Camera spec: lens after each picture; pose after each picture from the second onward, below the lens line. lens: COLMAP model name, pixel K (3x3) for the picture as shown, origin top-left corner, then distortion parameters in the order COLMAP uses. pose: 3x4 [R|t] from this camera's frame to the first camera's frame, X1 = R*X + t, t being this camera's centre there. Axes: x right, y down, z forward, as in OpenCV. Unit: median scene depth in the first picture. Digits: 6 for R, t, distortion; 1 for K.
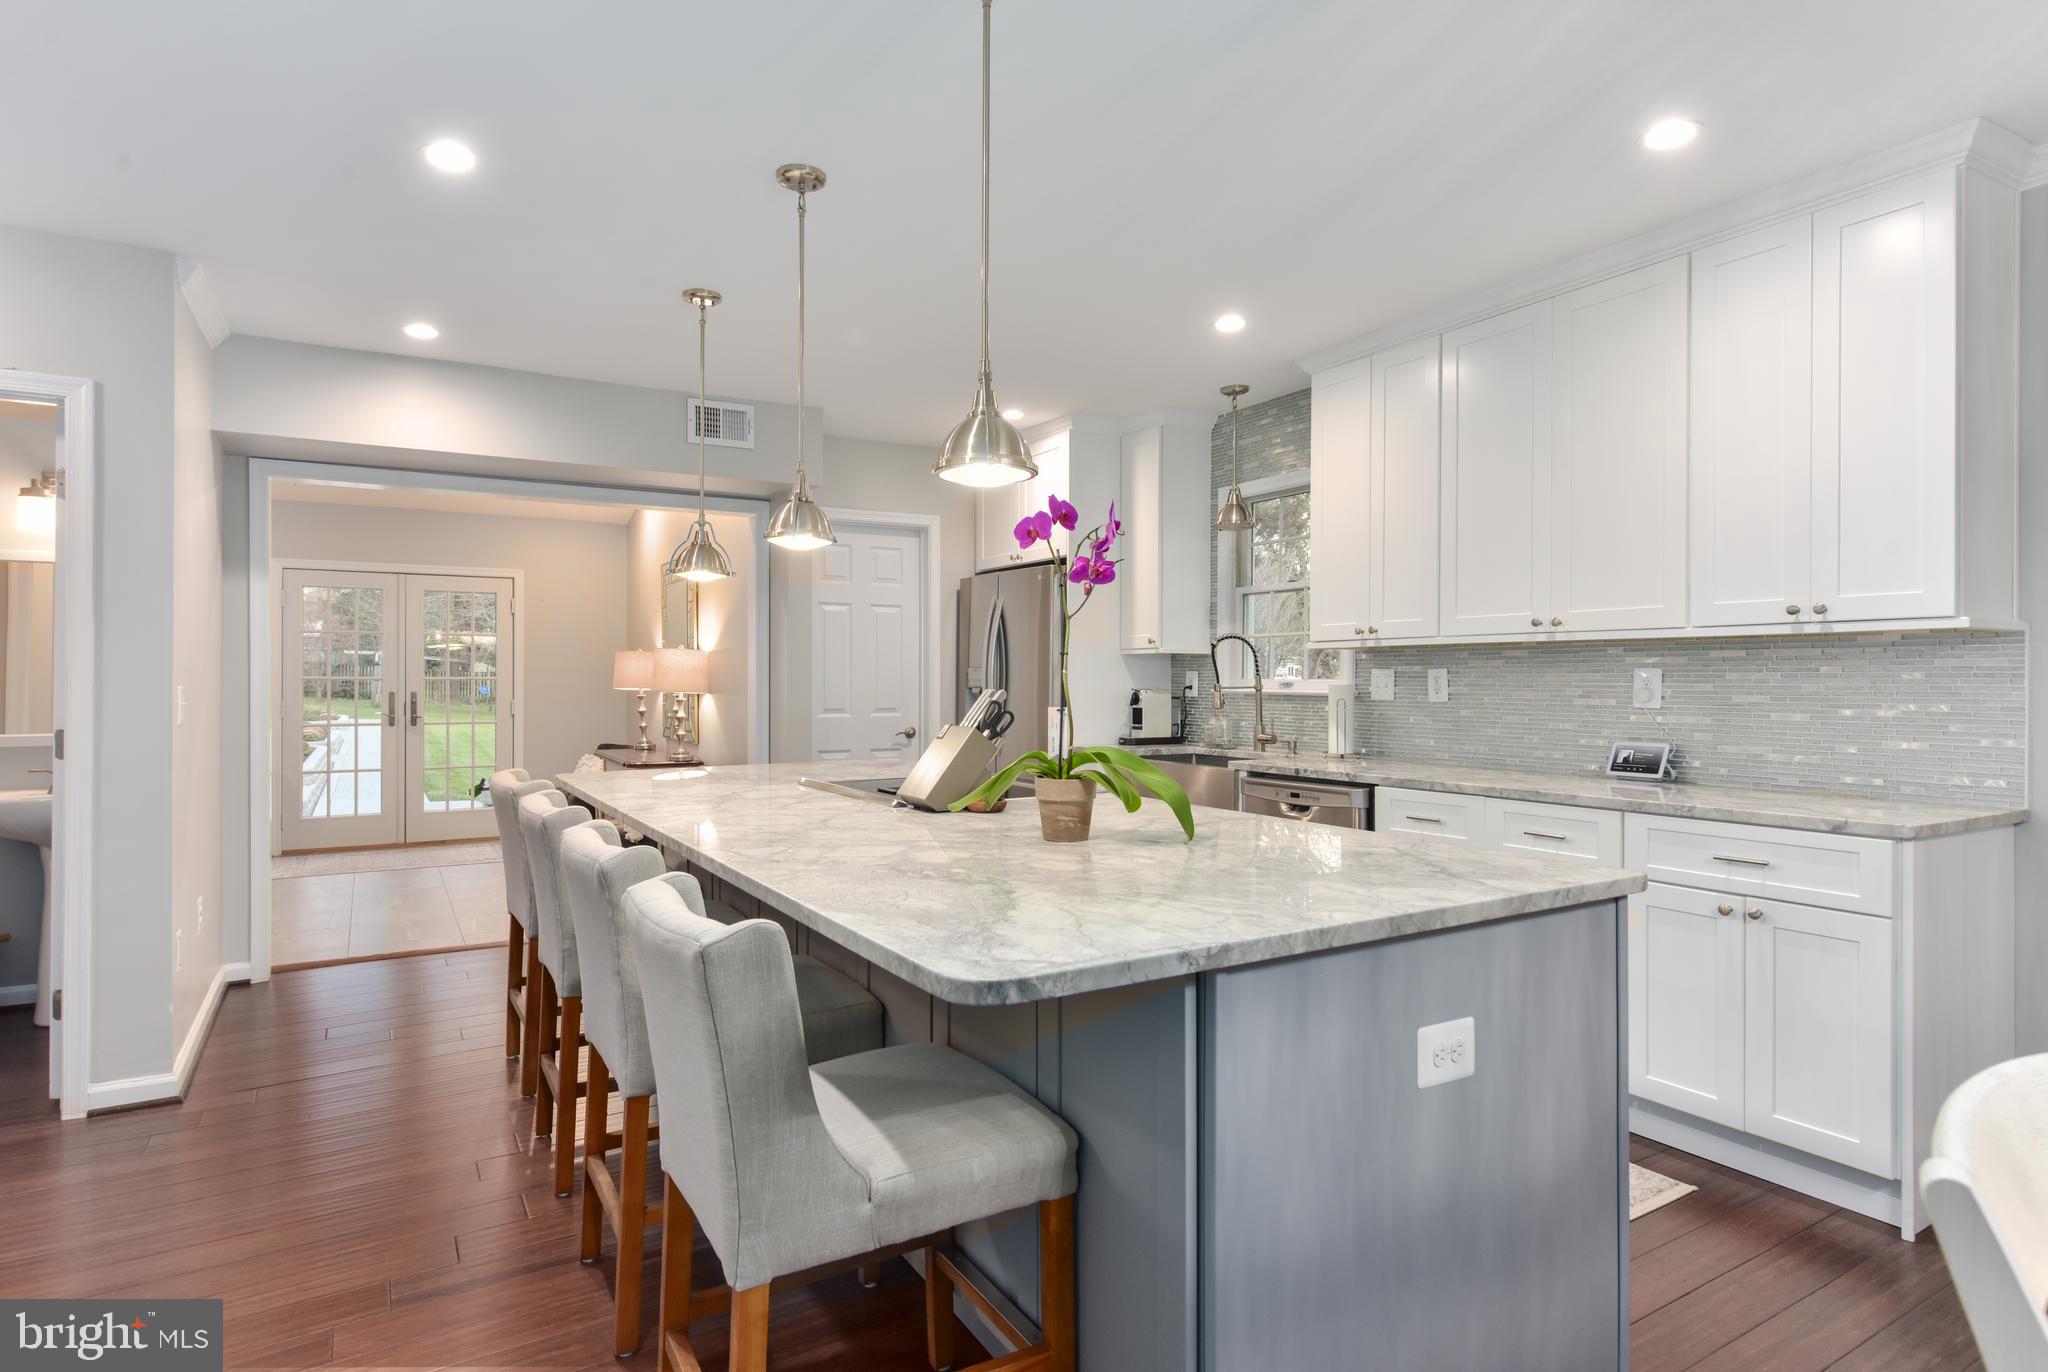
lens RADIAL K [[1090.9, 0, 1018.4], [0, 1090.9, 679.9], [0, 0, 1]] dist [-0.003058, -0.000543]
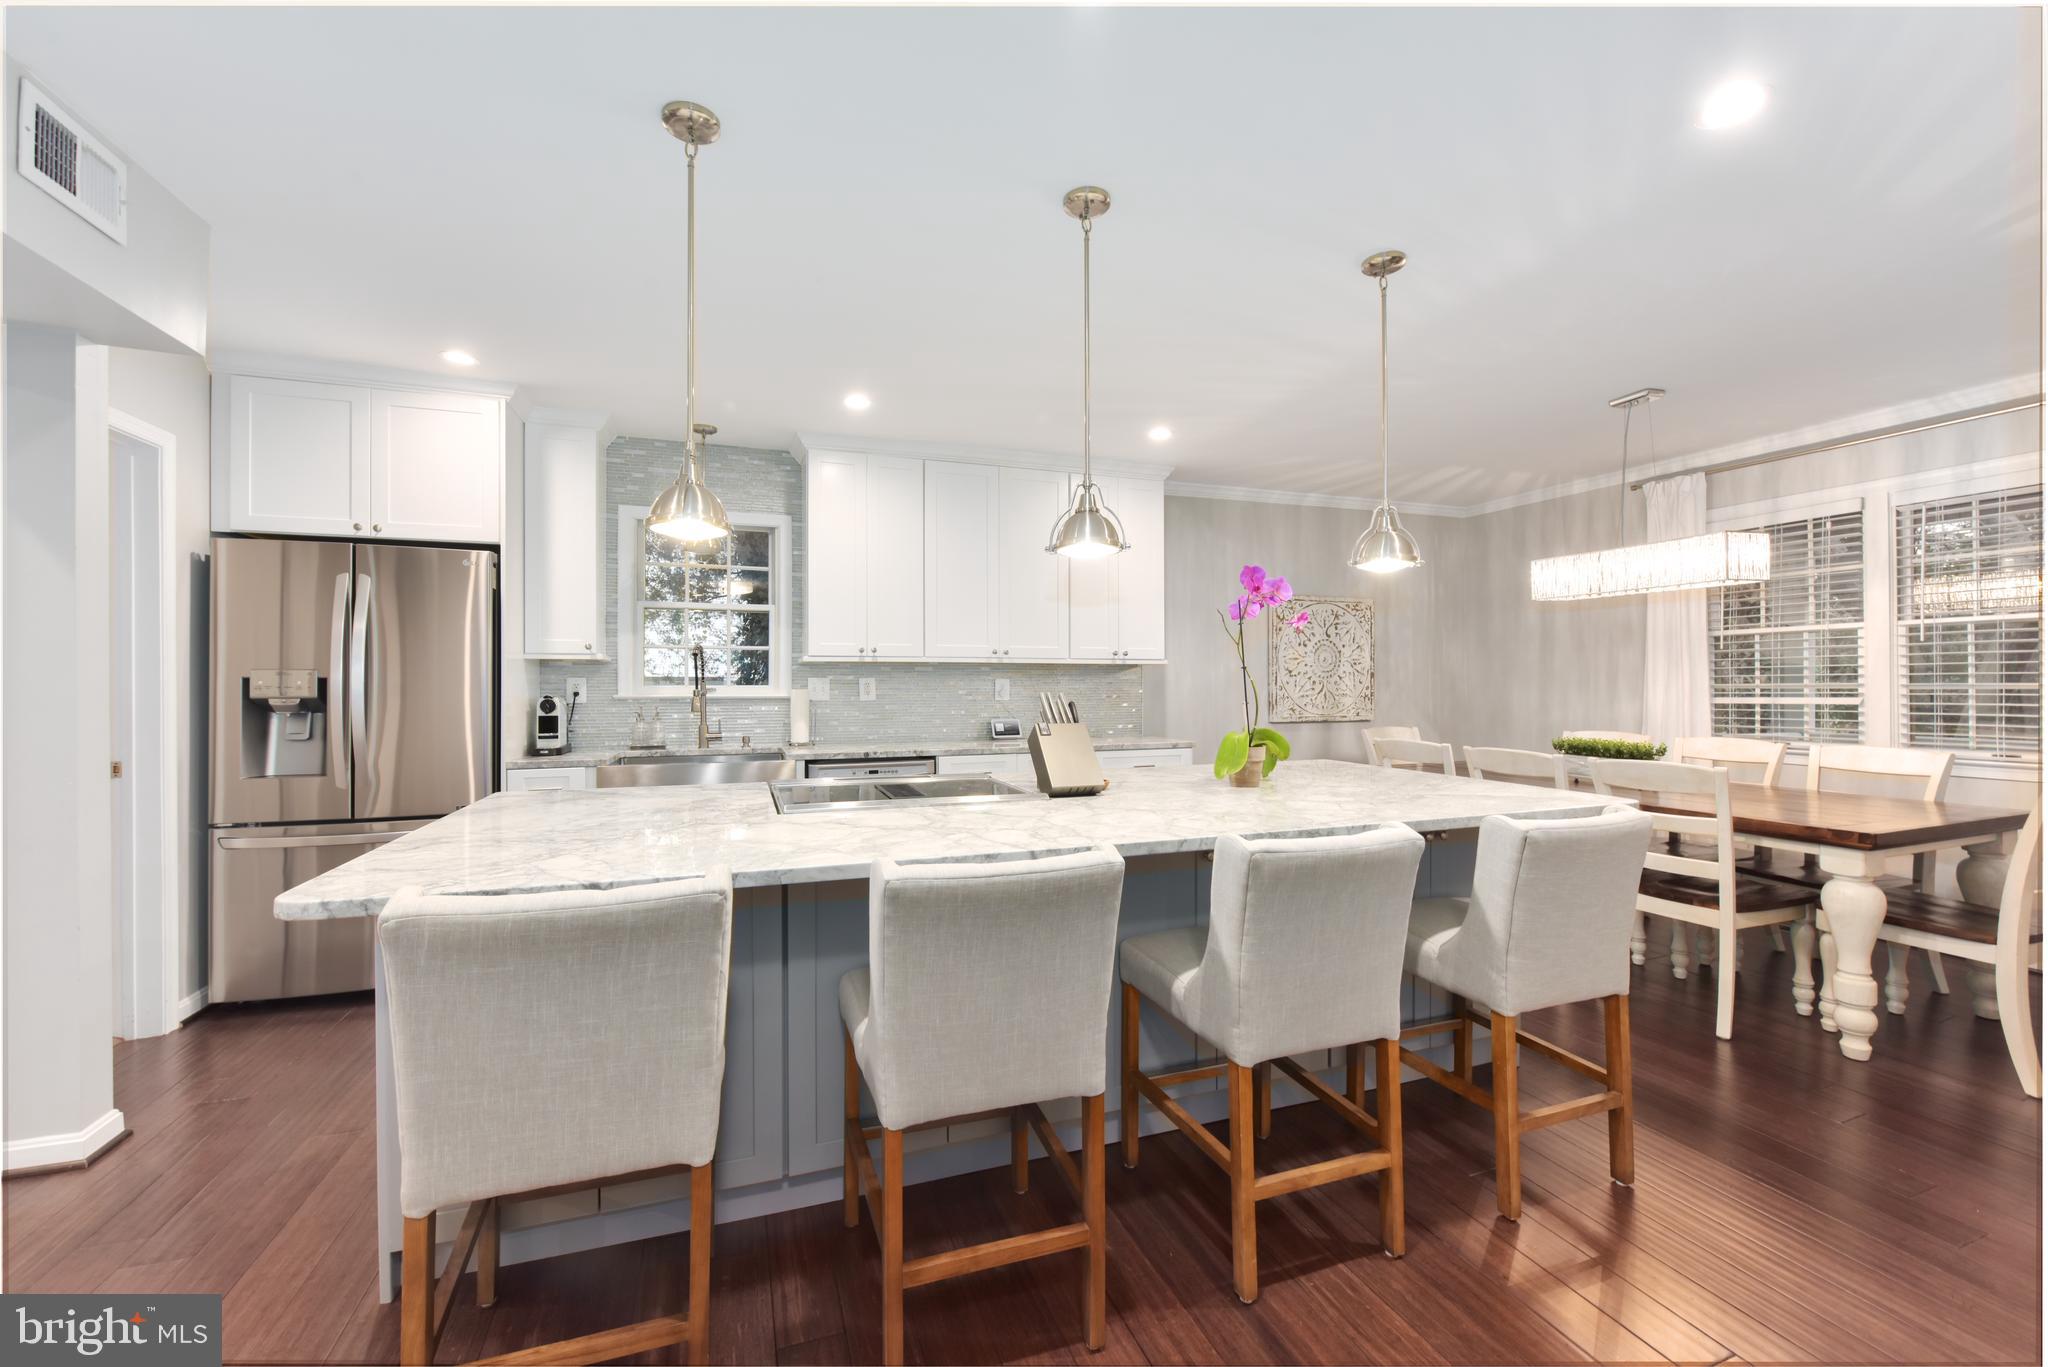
lens RADIAL K [[804.3, 0, 1014.5], [0, 804.3, 686.2], [0, 0, 1]] dist [-0.007157, -0.000698]
pose [[0.202438, 0.000296, 0.979295, -0.665507], [0.004802, 0.999988, -0.001295, 0.003211], [-0.979283, 0.004964, 0.202434, 0.627765]]
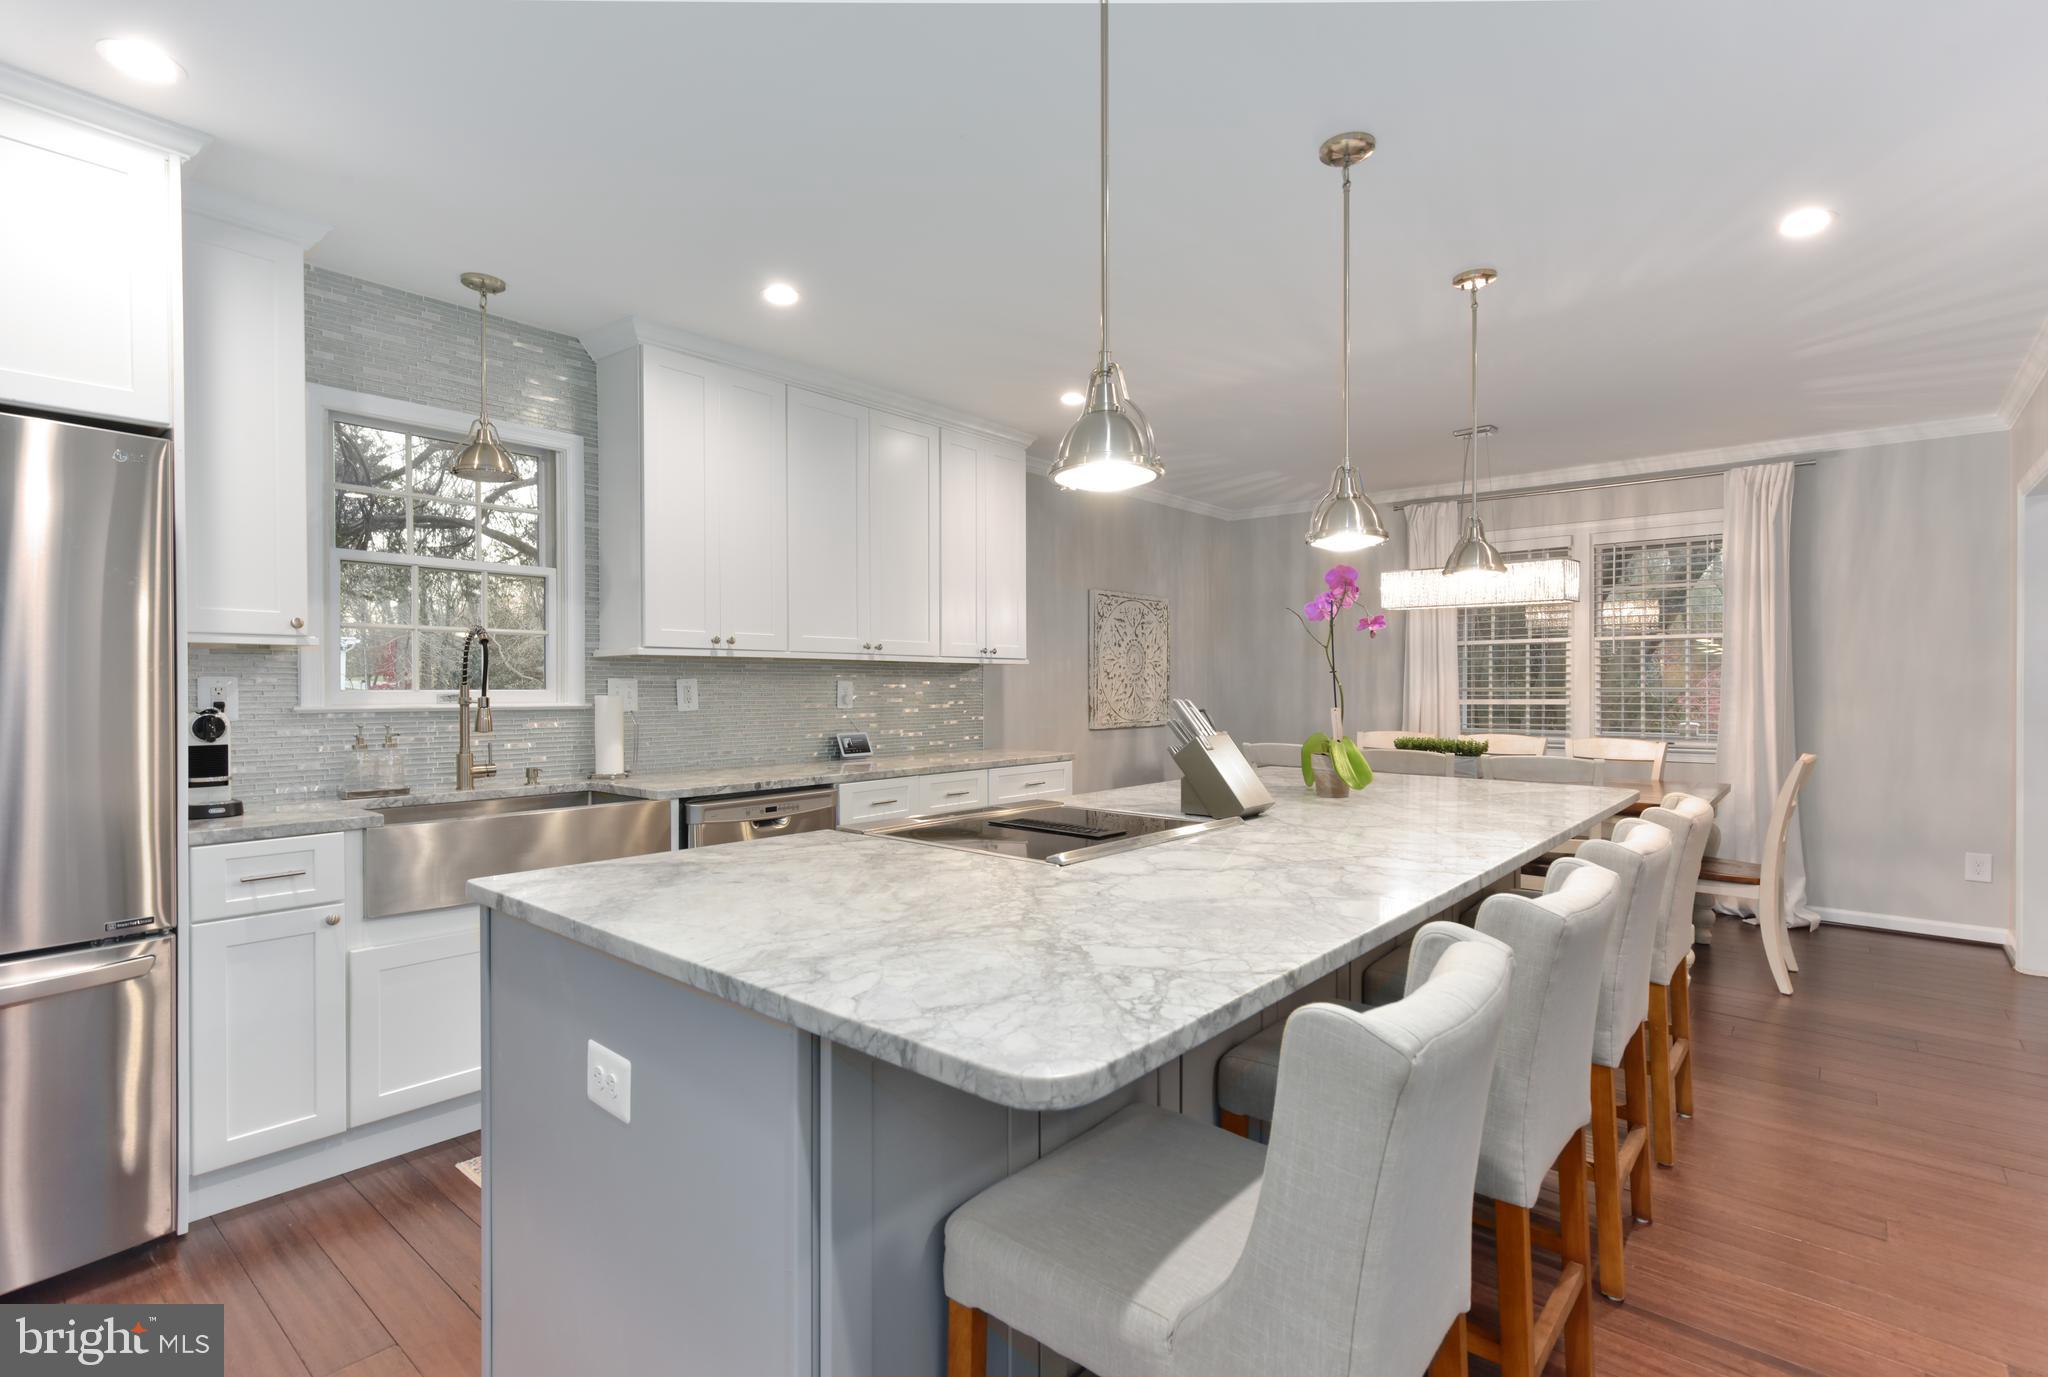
lens RADIAL K [[964.3, 0, 1017.8], [0, 964.3, 693.8], [0, 0, 1]] dist [0.008578, -0.000337]
pose [[-0.312382, -0.005610, 0.949940, -0.618634], [0.004757, 0.999961, 0.007470, -0.001686], [-0.949945, 0.006853, -0.312343, 1.050233]]
